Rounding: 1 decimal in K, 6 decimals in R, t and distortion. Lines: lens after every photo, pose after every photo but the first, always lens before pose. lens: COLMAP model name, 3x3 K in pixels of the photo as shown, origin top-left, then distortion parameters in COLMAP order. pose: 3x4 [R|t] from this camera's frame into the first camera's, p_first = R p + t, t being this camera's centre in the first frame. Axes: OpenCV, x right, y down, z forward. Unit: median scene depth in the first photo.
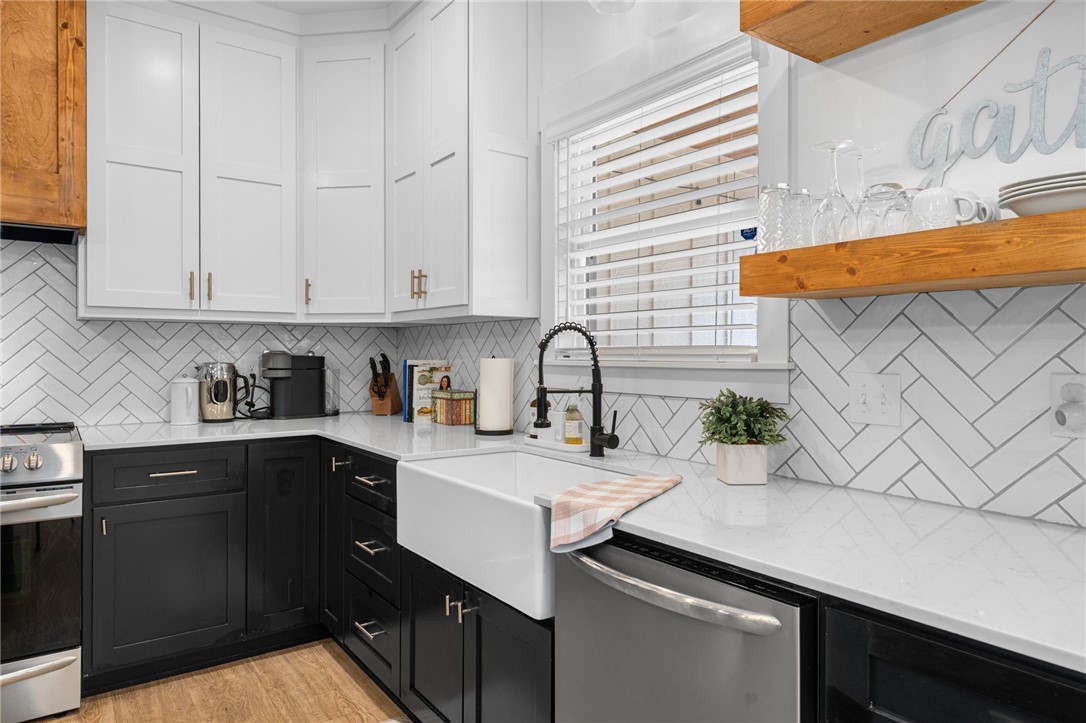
lens RADIAL K [[676.7, 0, 539.2], [0, 676.7, 356.6], [0, 0, 1]] dist [-0.000010, 0.000838]
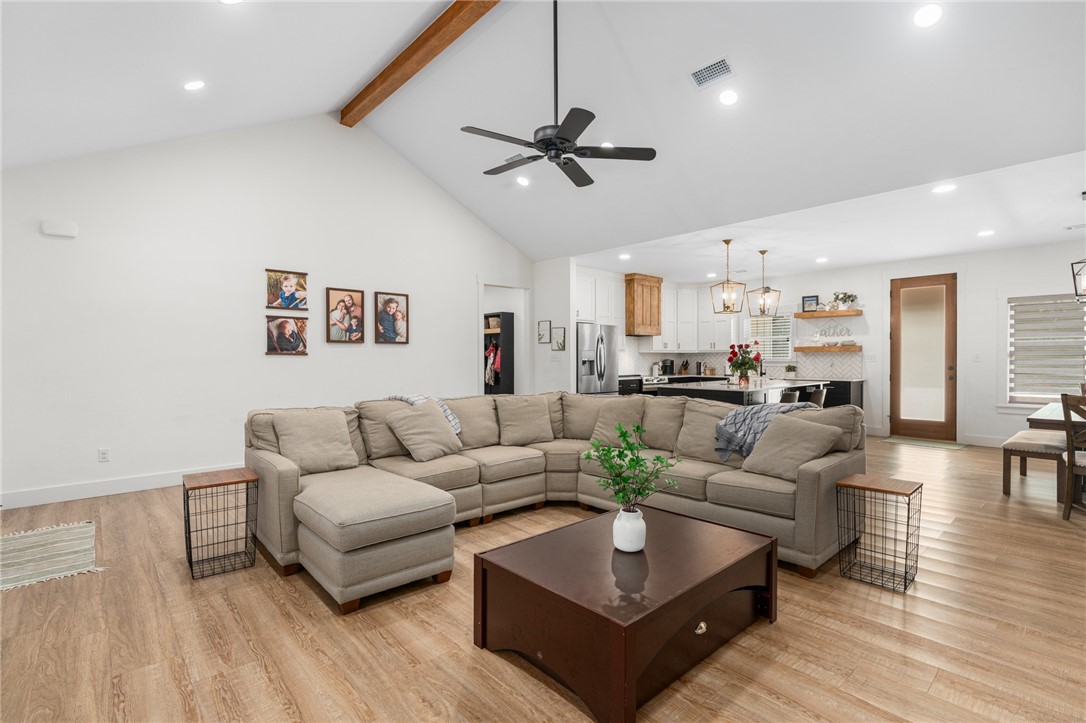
lens RADIAL K [[506.4, 0, 543.0], [0, 506.4, 361.5], [0, 0, 1]] dist [-0.005685, 0.000727]
pose [[0.993921, -0.006546, 0.109903, -1.618526], [0.006211, 0.999975, 0.003385, -0.008873], [-0.109922, -0.002682, 0.993937, -2.250497]]
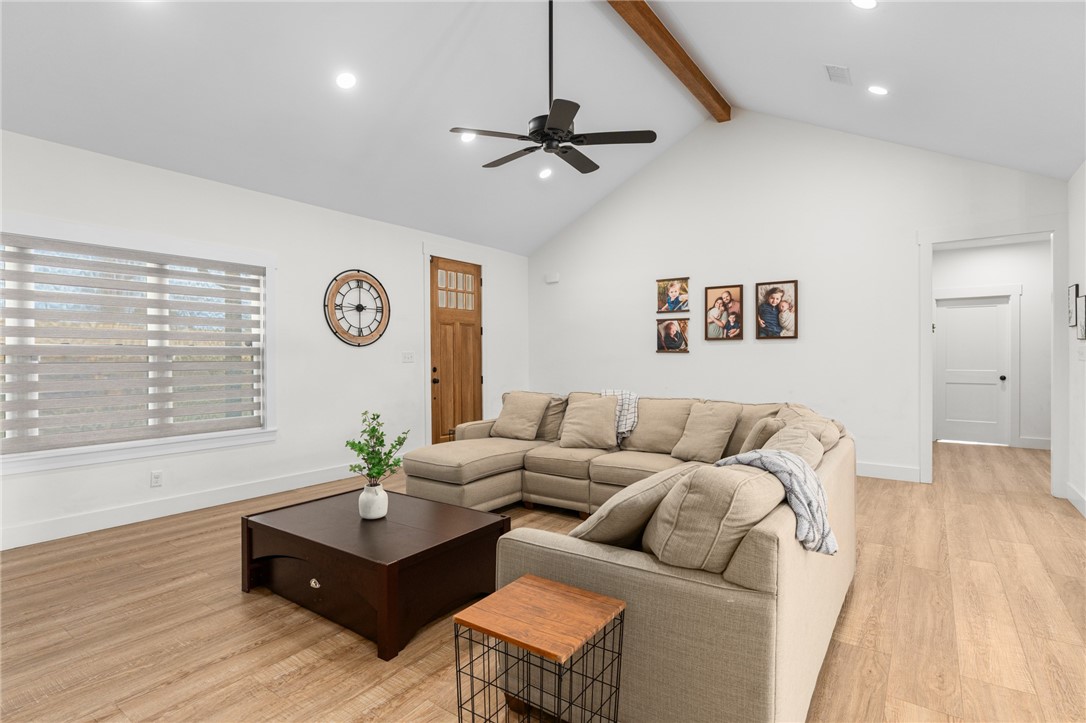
lens RADIAL K [[539.7, 0, 547.5], [0, 539.7, 361.0], [0, 0, 1]] dist [-0.006066, 0.000141]
pose [[0.323077, 0.003916, -0.946365, -0.382817], [0.000880, 0.999990, 0.004438, -0.008075], [0.946372, -0.002267, 0.323070, -1.515082]]
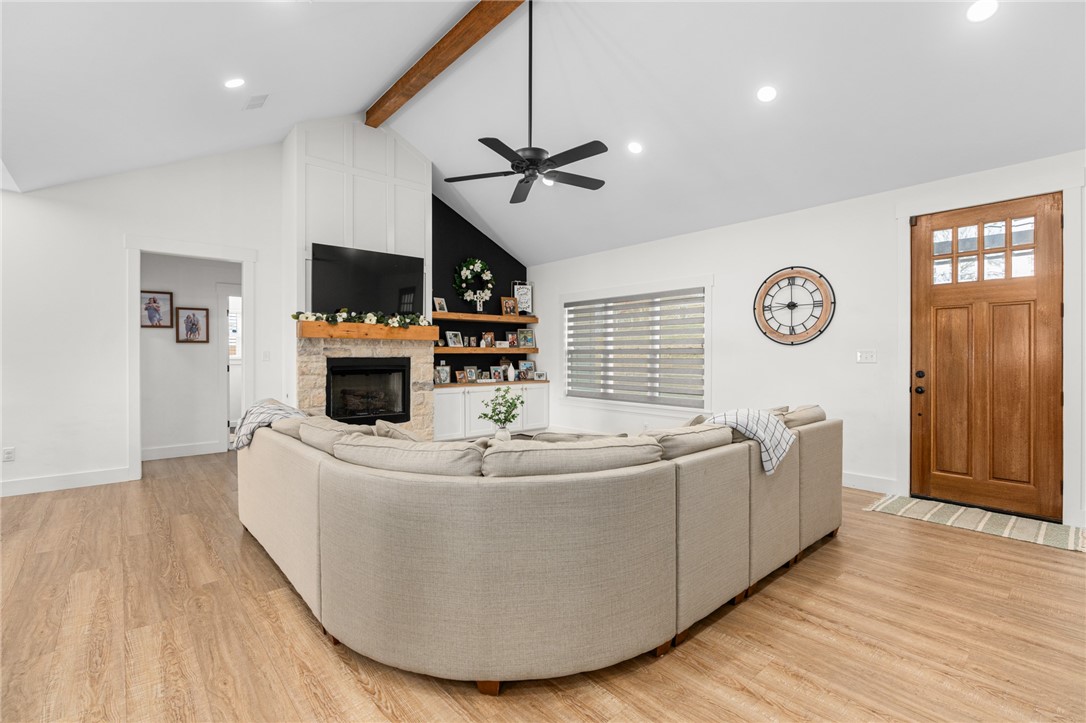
lens RADIAL K [[488.5, 0, 539.0], [0, 488.5, 355.2], [0, 0, 1]] dist [-0.006074, 0.000009]
pose [[-0.995835, -0.003367, -0.091115, -1.375989], [-0.003763, 0.999984, 0.004176, -0.020318], [0.091100, 0.004502, -0.995832, 0.067973]]
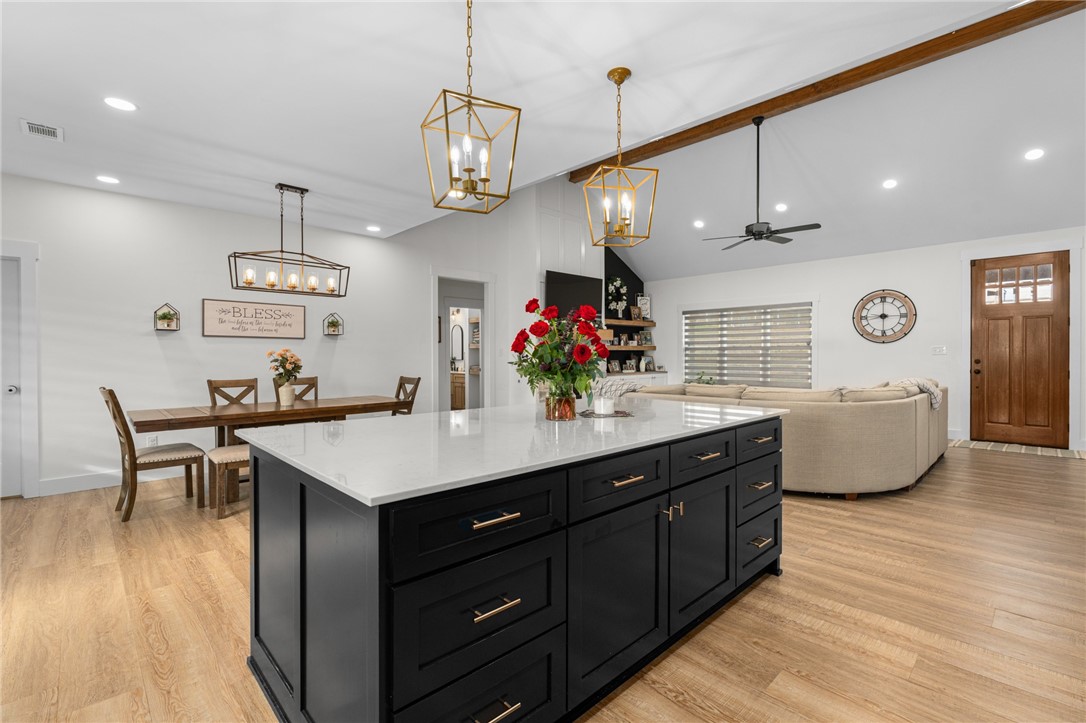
lens RADIAL K [[487.9, 0, 542.3], [0, 487.9, 358.5], [0, 0, 1]] dist [-0.001681, -0.000364]
pose [[-0.989762, 0.001005, -0.142726, -0.336601], [-0.000691, 0.999930, 0.011833, -0.001880], [0.142728, 0.011811, -0.989691, 0.669098]]
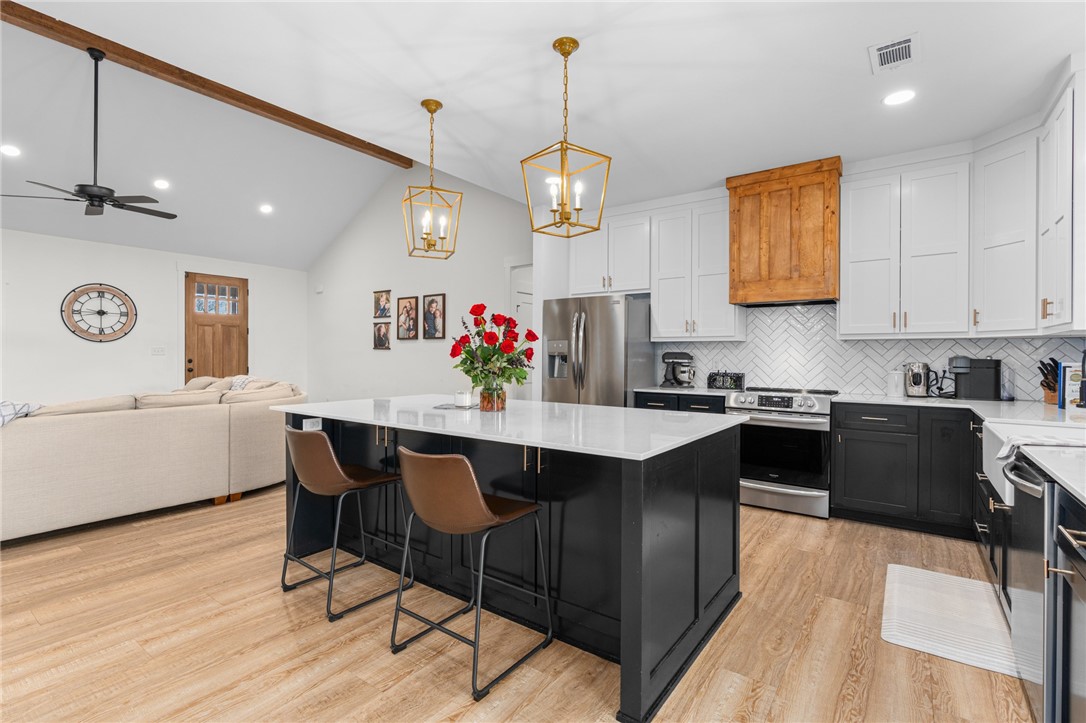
lens RADIAL K [[502.2, 0, 544.7], [0, 502.2, 357.5], [0, 0, 1]] dist [-0.003043, 0.000983]
pose [[0.309347, 0.003221, -0.950944, 0.445135], [-0.007691, 0.999970, 0.000885, 0.002108], [0.950918, 0.007040, 0.309362, -0.291470]]
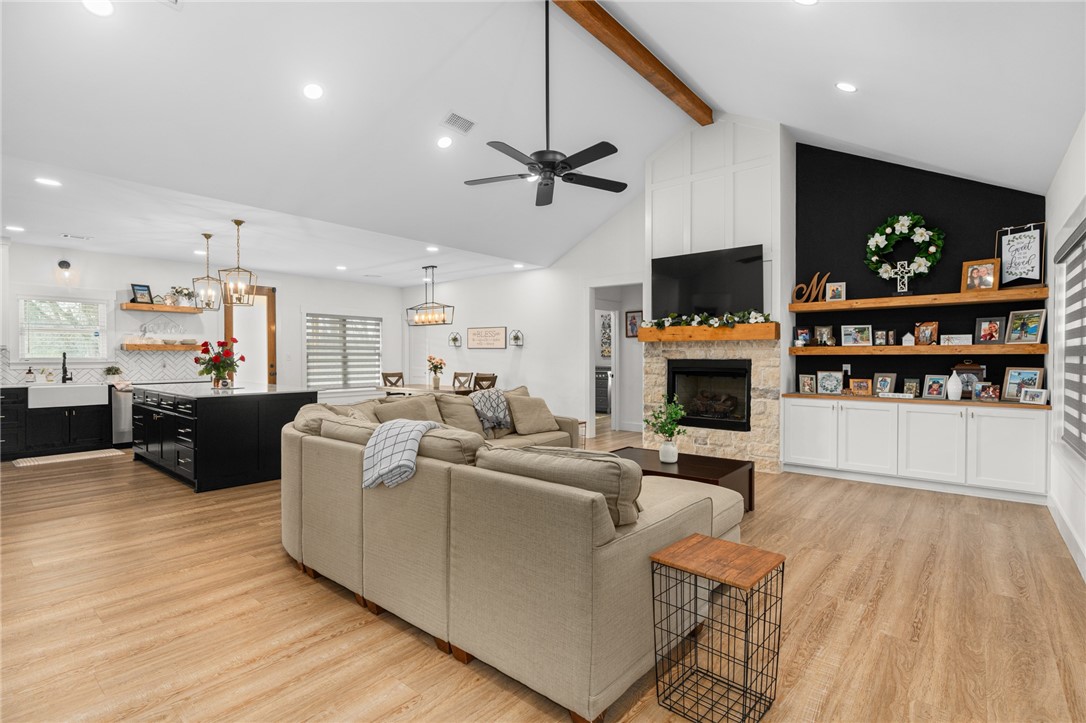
lens RADIAL K [[516.2, 0, 543.0], [0, 516.2, 361.5], [0, 0, 1]] dist [-0.003651, -0.000547]
pose [[-0.248832, -0.013781, 0.968449, -2.706110], [0.002083, 0.999889, 0.014764, -0.023484], [-0.968544, 0.005691, -0.248776, -0.805306]]
